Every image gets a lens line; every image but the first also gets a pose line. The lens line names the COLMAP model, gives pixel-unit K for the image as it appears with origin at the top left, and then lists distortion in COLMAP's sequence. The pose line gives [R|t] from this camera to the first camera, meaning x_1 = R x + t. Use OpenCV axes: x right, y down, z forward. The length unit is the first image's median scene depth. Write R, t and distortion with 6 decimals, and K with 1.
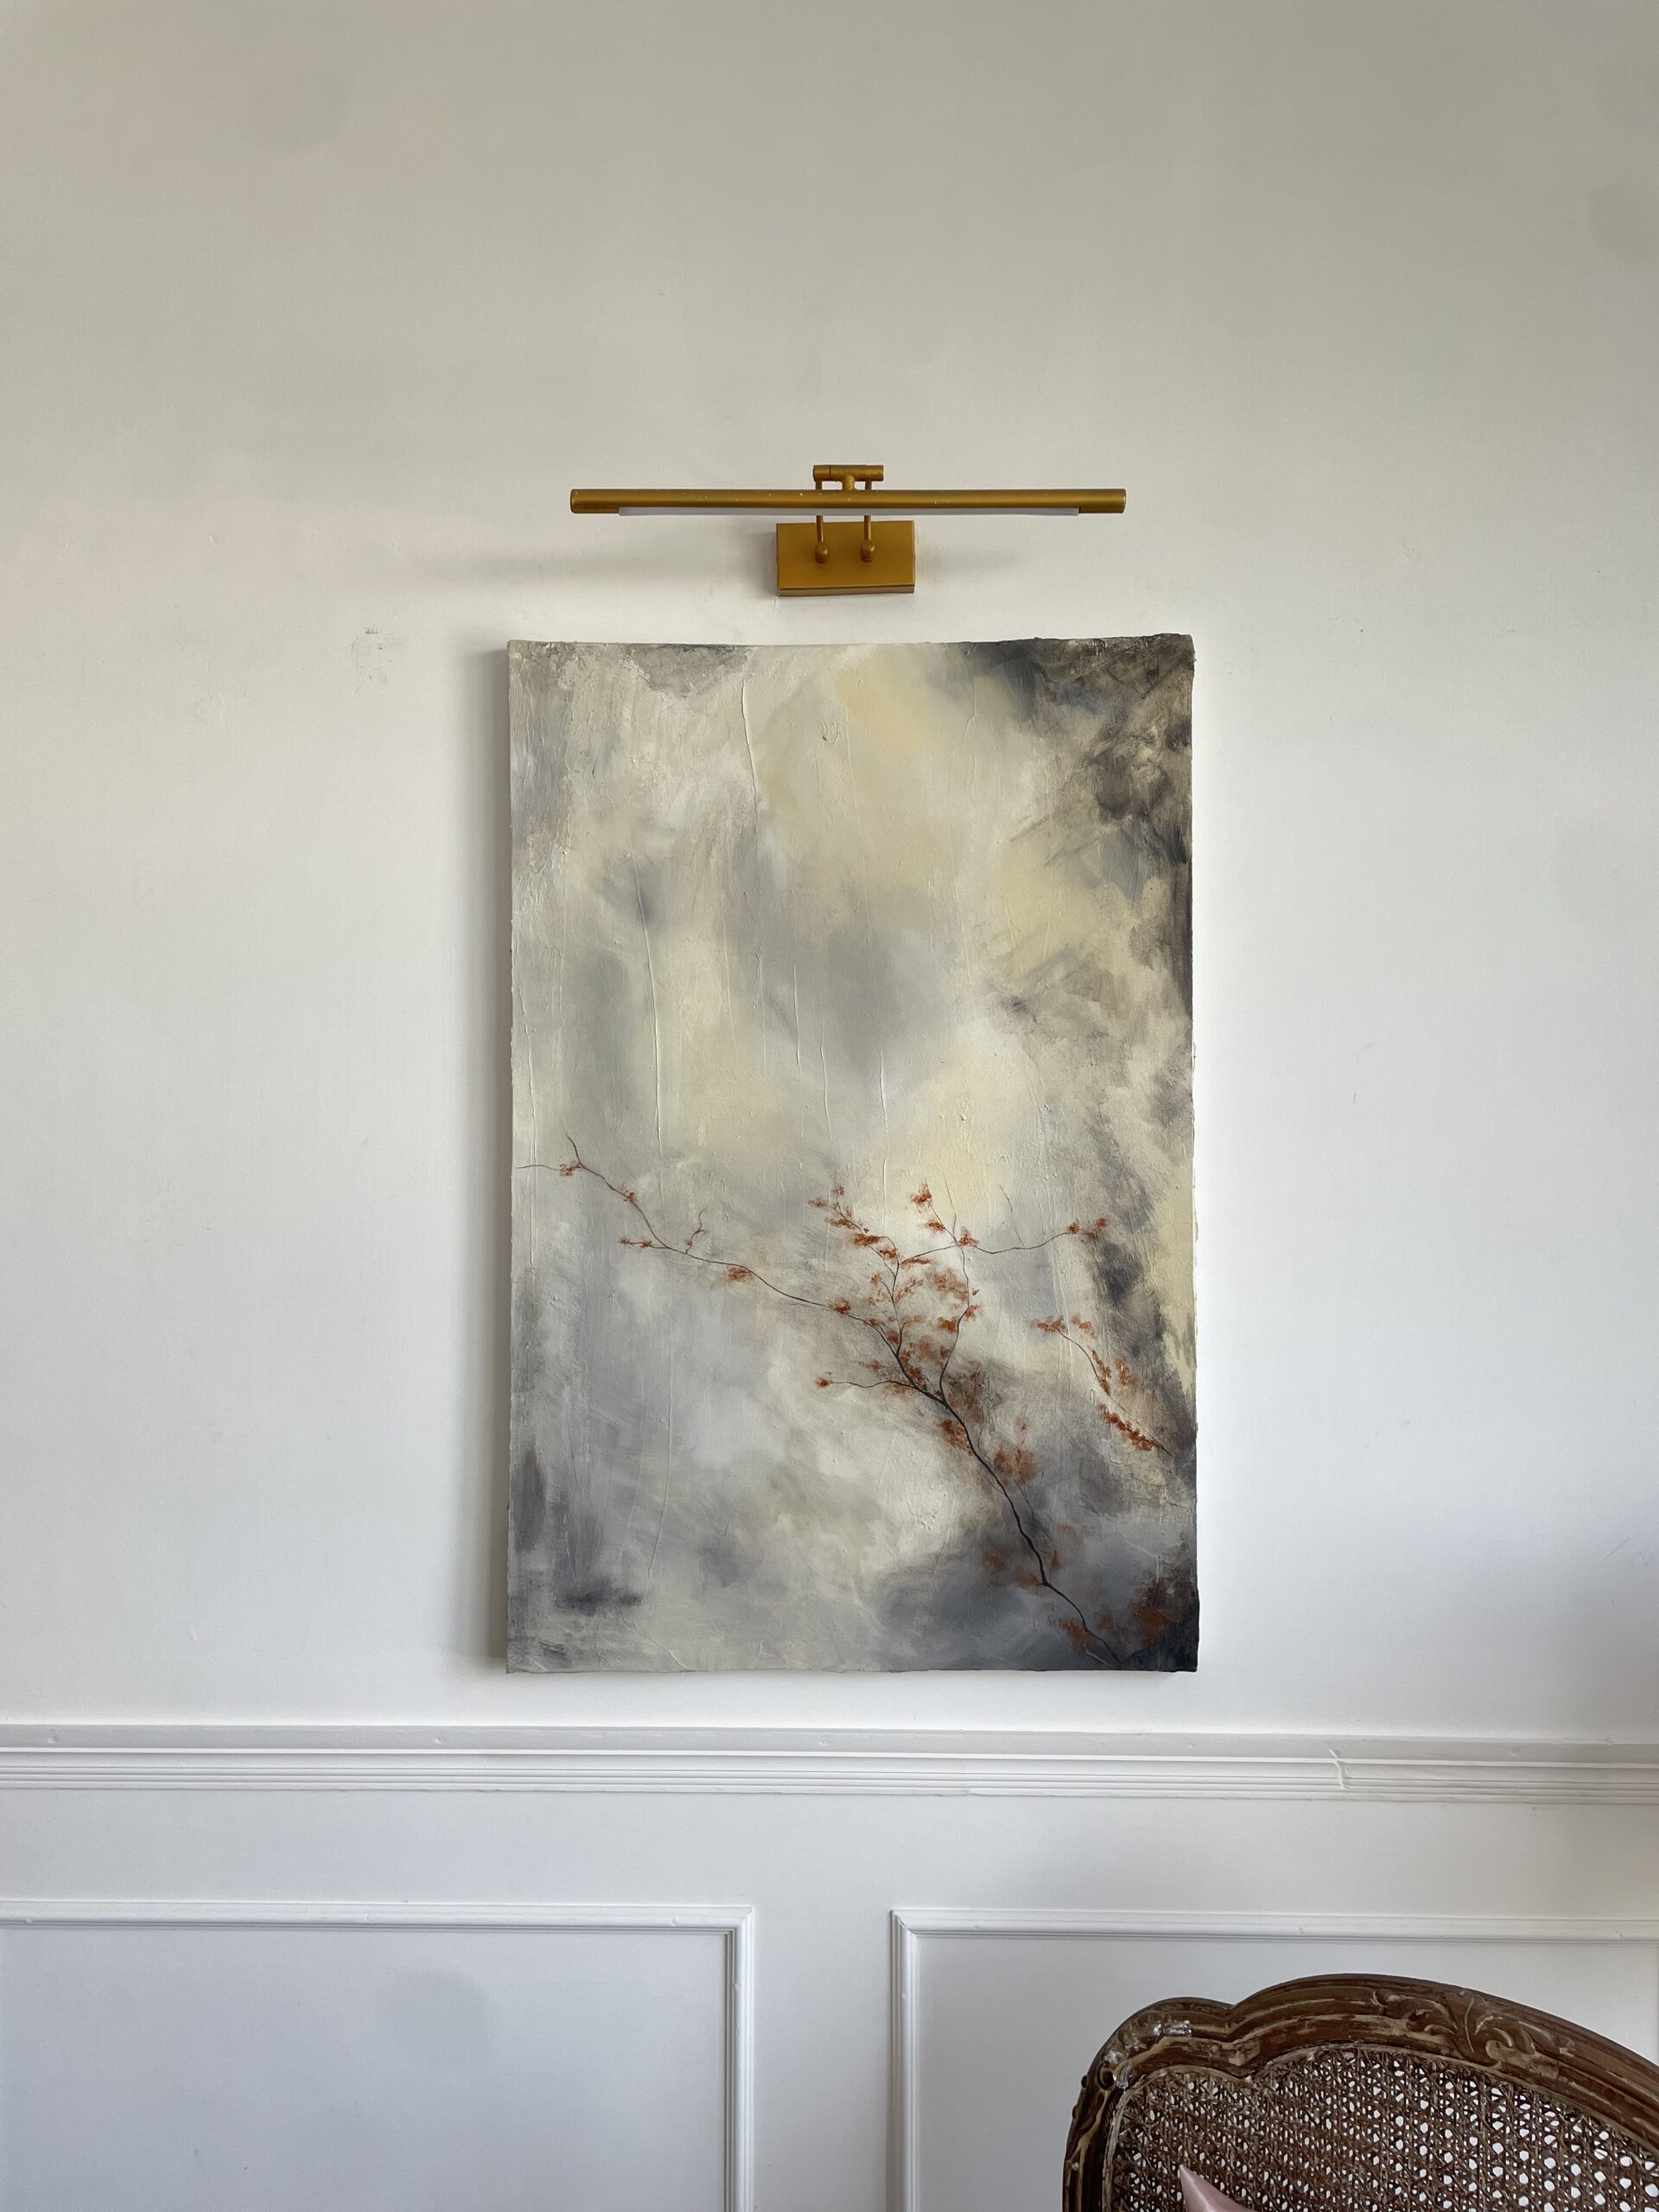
lens RADIAL K [[1701.2, 0, 830.2], [0, 1701.2, 1095.9], [0, 0, 1]] dist [0.055769, -0.081823]
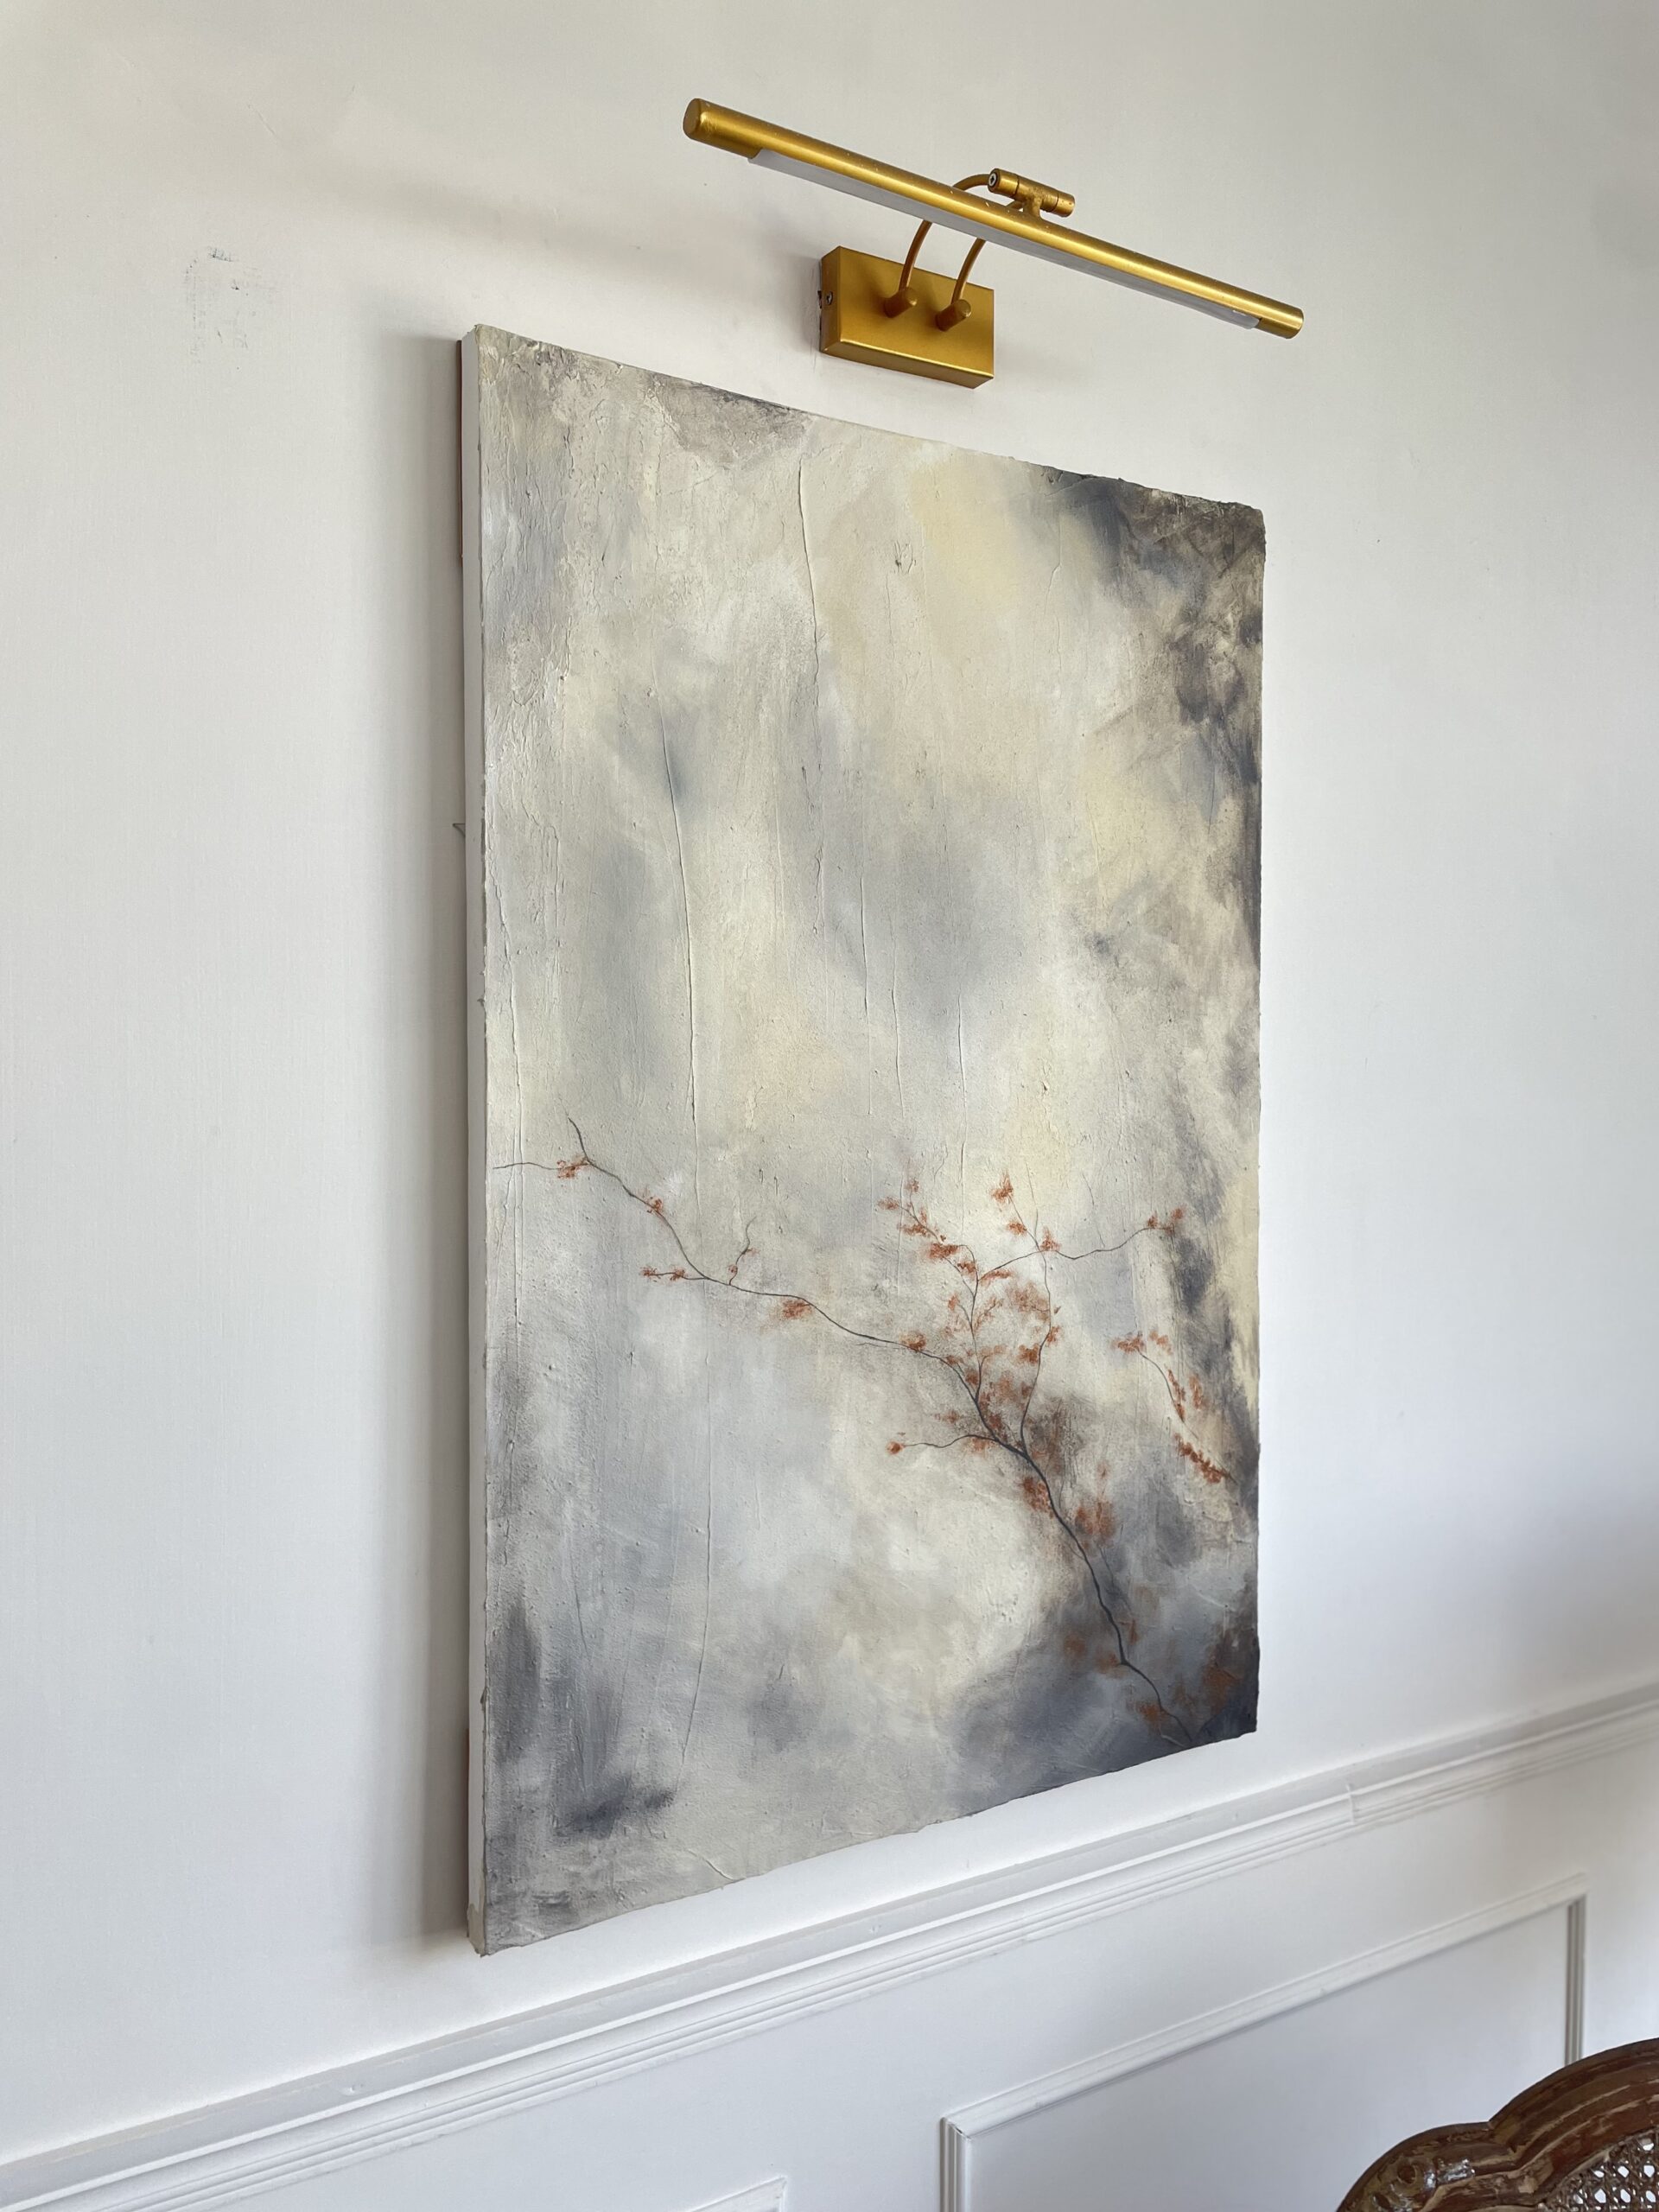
lens RADIAL K [[1701.2, 0, 846.4], [0, 1701.2, 1100.7], [0, 0, 1]] dist [0.055769, -0.081823]
pose [[0.841415, -0.007861, 0.540333, -0.418102], [-0.009583, 0.999520, 0.029465, -0.002934], [-0.540305, -0.029971, 0.840935, 0.395811]]
